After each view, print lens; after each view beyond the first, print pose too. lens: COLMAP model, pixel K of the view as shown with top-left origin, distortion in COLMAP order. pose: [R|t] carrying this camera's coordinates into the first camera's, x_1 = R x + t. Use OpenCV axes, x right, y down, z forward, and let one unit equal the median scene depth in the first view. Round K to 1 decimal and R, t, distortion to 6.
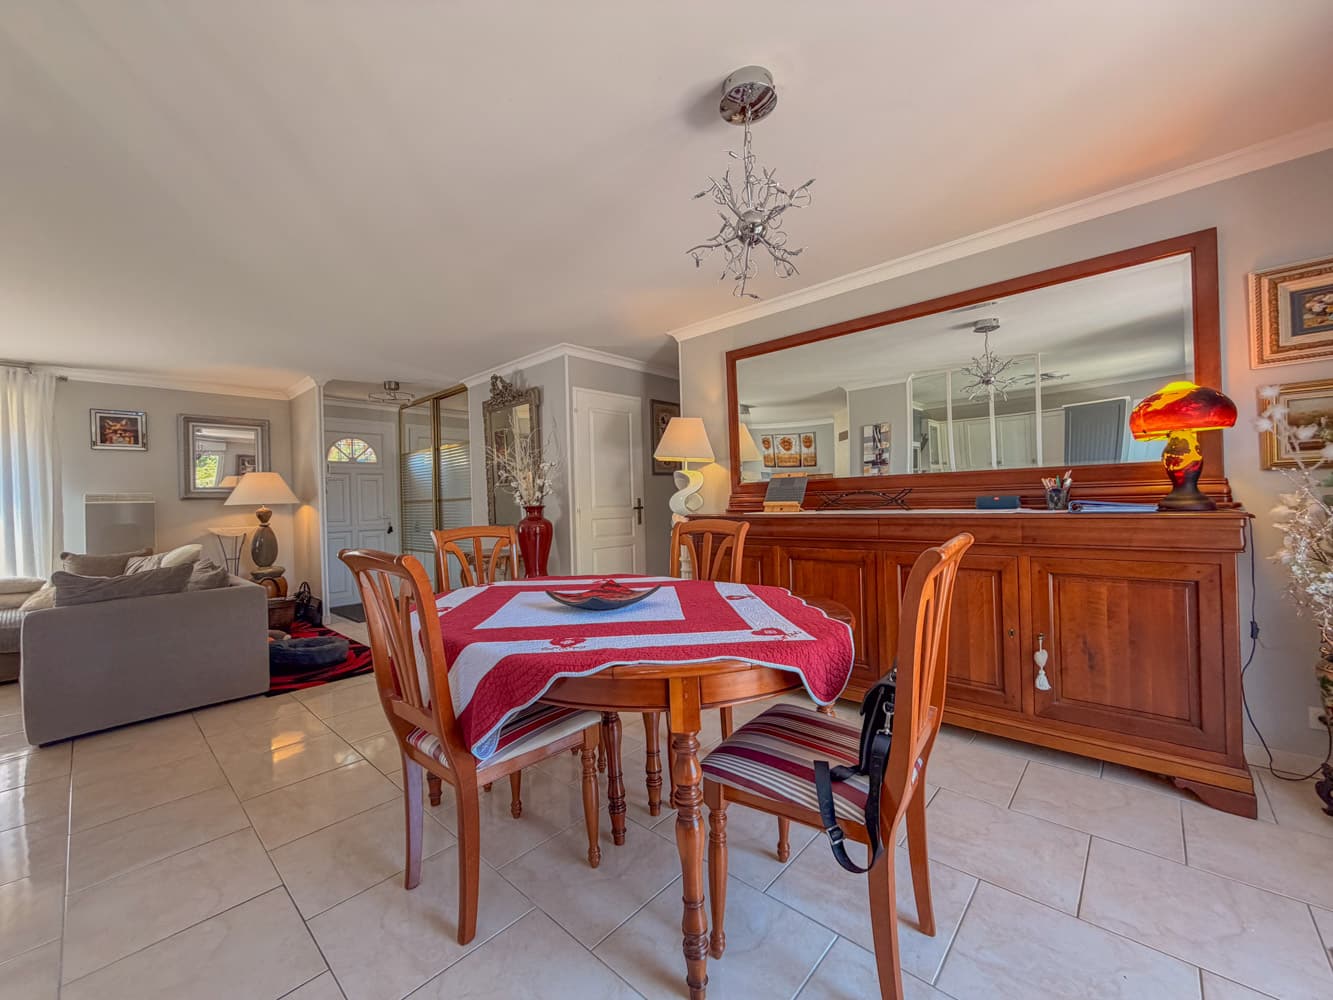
lens RADIAL K [[529.7, 0, 666.5], [0, 529.7, 500.0], [0, 0, 1]] dist [0.000252, -0.000204]
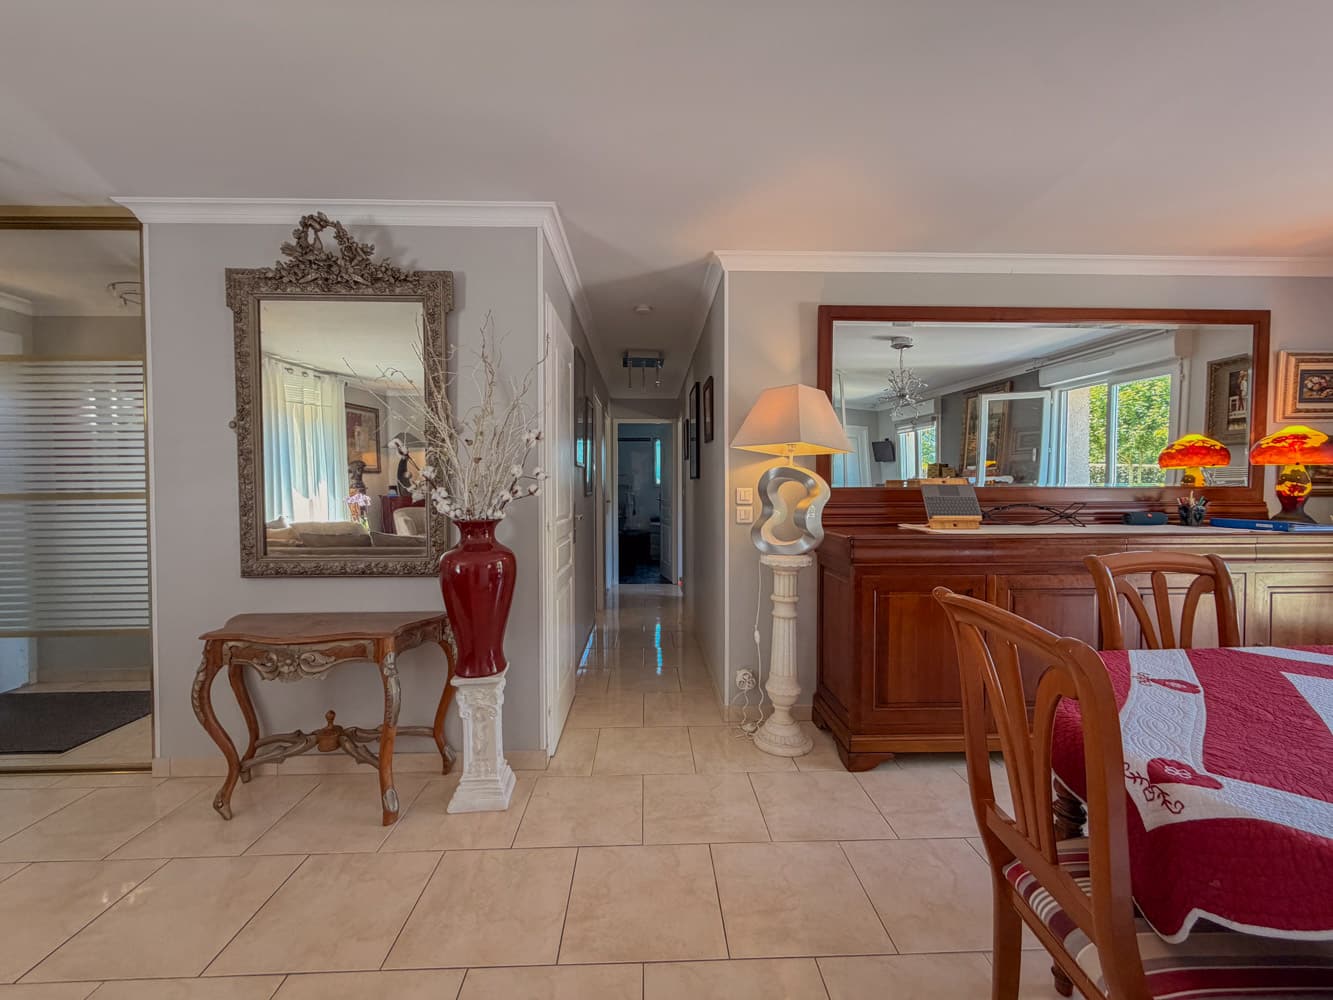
lens RADIAL K [[529.7, 0, 666.5], [0, 529.7, 500.0], [0, 0, 1]] dist [0.000252, -0.000204]
pose [[0.714455, 0.003411, 0.699673, -0.492418], [-0.019292, 0.999704, 0.014825, -0.017813], [-0.699416, -0.024090, 0.714309, 0.566423]]
